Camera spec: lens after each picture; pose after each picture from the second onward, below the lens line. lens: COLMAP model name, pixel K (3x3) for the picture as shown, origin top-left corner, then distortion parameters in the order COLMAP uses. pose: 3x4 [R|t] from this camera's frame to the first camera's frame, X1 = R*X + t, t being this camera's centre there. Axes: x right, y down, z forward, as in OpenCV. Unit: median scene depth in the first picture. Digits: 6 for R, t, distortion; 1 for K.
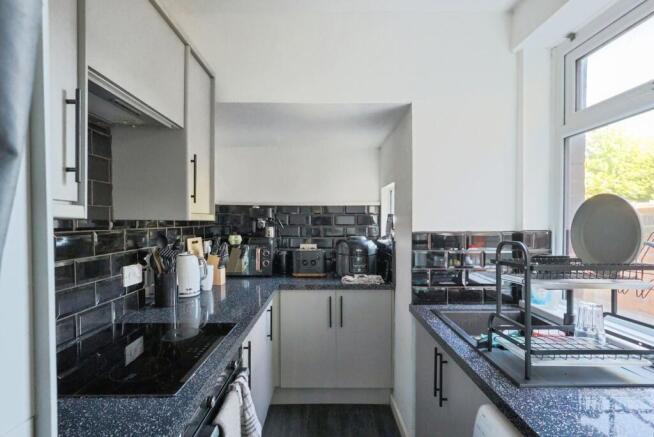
lens RADIAL K [[316.6, 0, 327.0], [0, 316.6, 218.5], [0, 0, 1]] dist [0.001849, 0.000203]
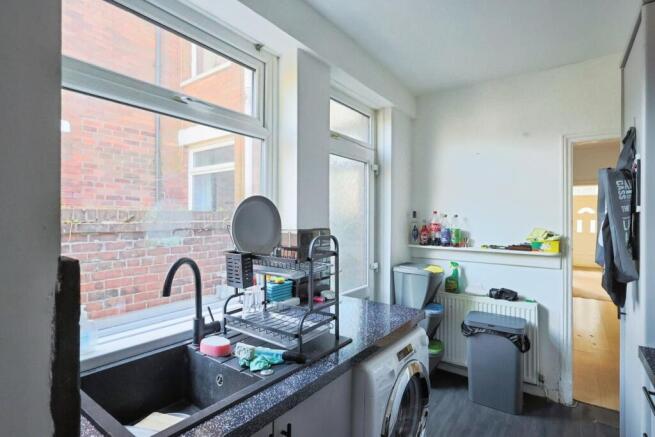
lens RADIAL K [[327.4, 0, 327.5], [0, 327.4, 218.5], [0, 0, 1]] dist [0.002058, 0.000333]
pose [[-0.804105, -0.004797, 0.594468, -0.059874], [-0.005491, 0.999985, 0.000642, 0.010376], [-0.594462, -0.002748, -0.804119, 0.966728]]
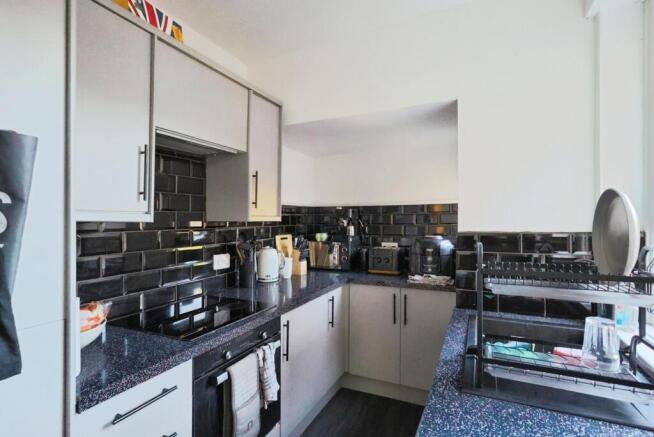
lens RADIAL K [[314.1, 0, 327.6], [0, 314.1, 207.5], [0, 0, 1]] dist [0.004503, 0.000302]
pose [[0.906159, -0.023338, -0.422294, 0.291386], [0.011084, 0.999444, -0.031450, -0.005617], [0.422793, 0.023818, 0.905913, -0.032269]]
